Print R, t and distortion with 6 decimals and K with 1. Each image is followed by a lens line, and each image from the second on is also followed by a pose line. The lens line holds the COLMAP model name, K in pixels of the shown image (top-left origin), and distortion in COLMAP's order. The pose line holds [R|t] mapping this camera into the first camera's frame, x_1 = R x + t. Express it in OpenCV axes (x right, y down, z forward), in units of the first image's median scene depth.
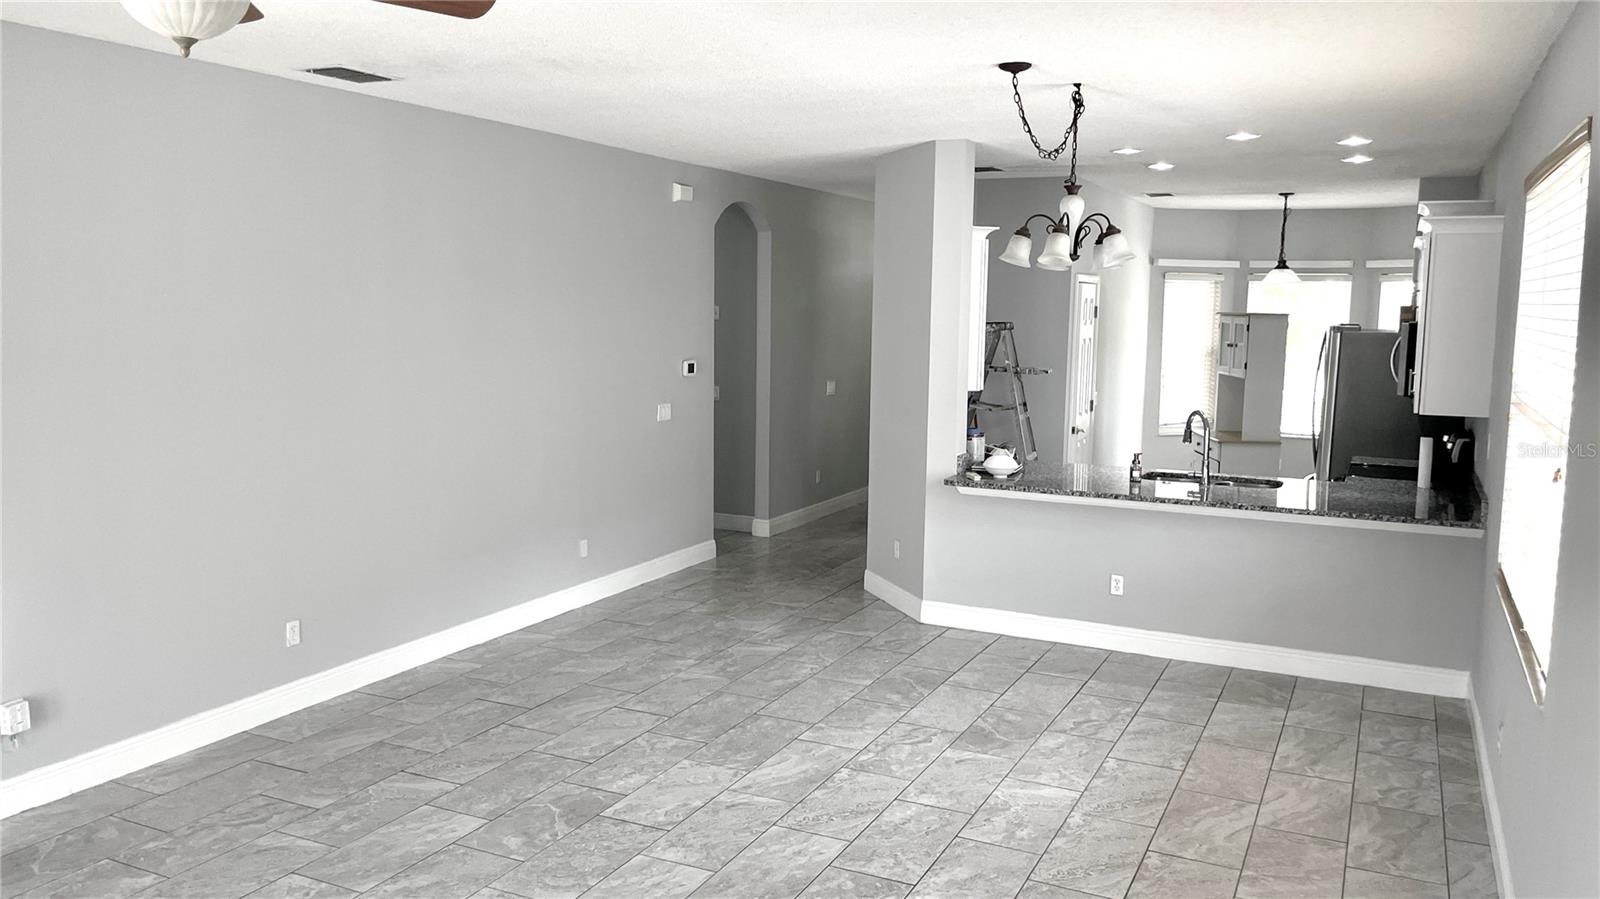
lens RADIAL K [[1224.5, 0, 800.1], [0, 1224.5, 456.8], [0, 0, 1]] dist [0.014092, 0.002068]
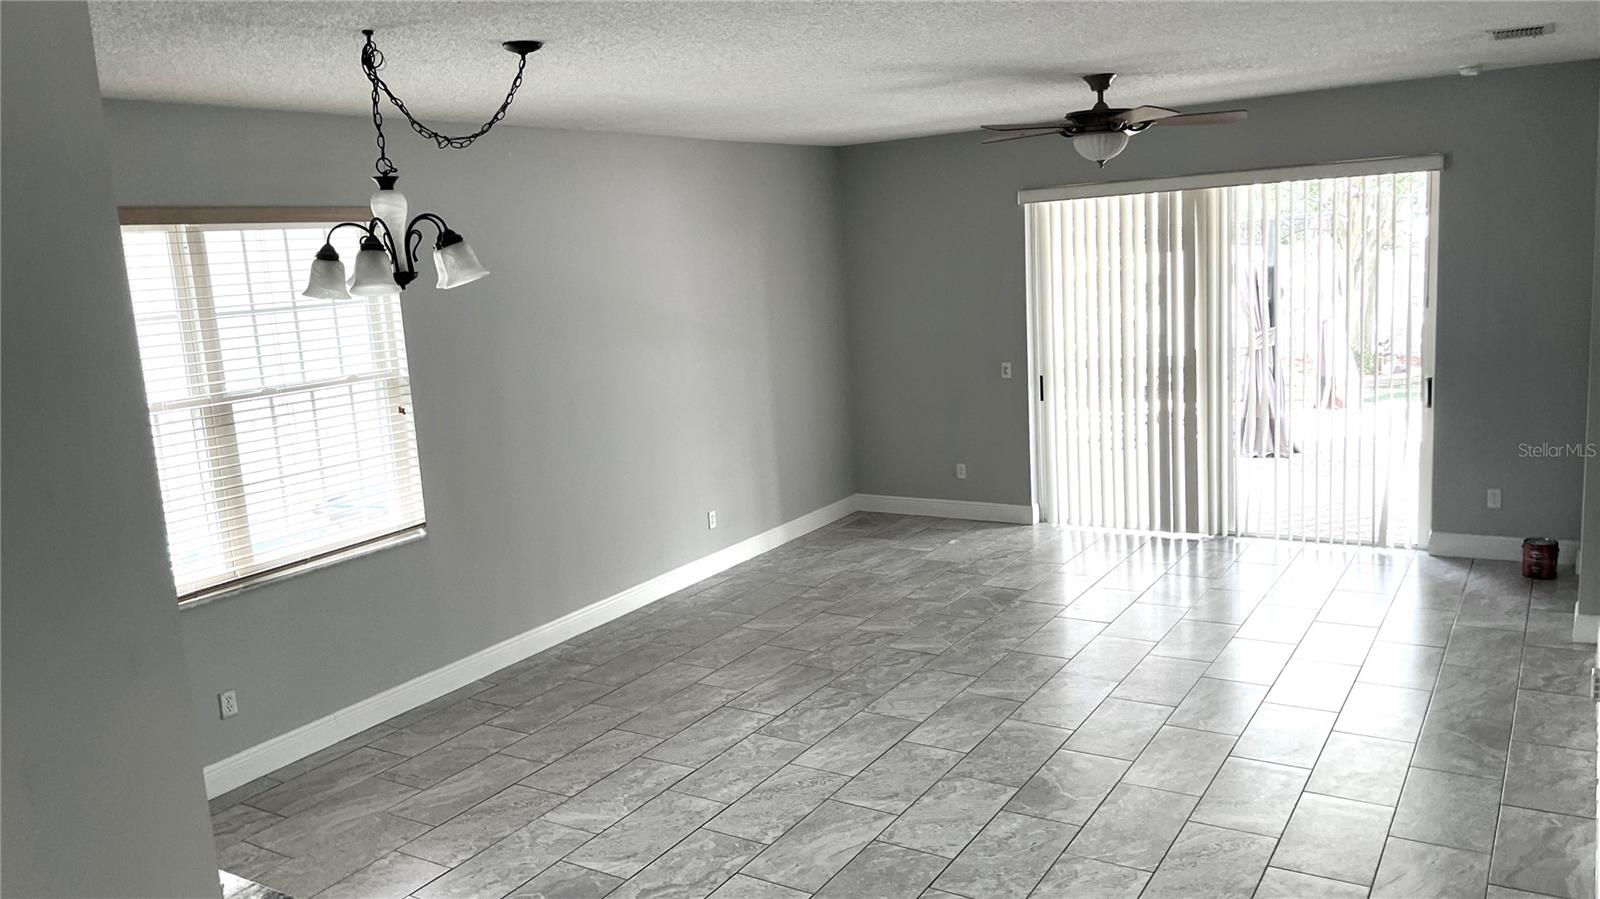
lens RADIAL K [[1224.5, 0, 798.4], [0, 1224.5, 443.0], [0, 0, 1]] dist [0.014092, 0.002068]
pose [[-0.993380, 0.026489, 0.111779, -0.096512], [0.057535, 0.956935, 0.284543, -0.284494], [-0.099428, 0.289090, -0.952124, 1.837179]]
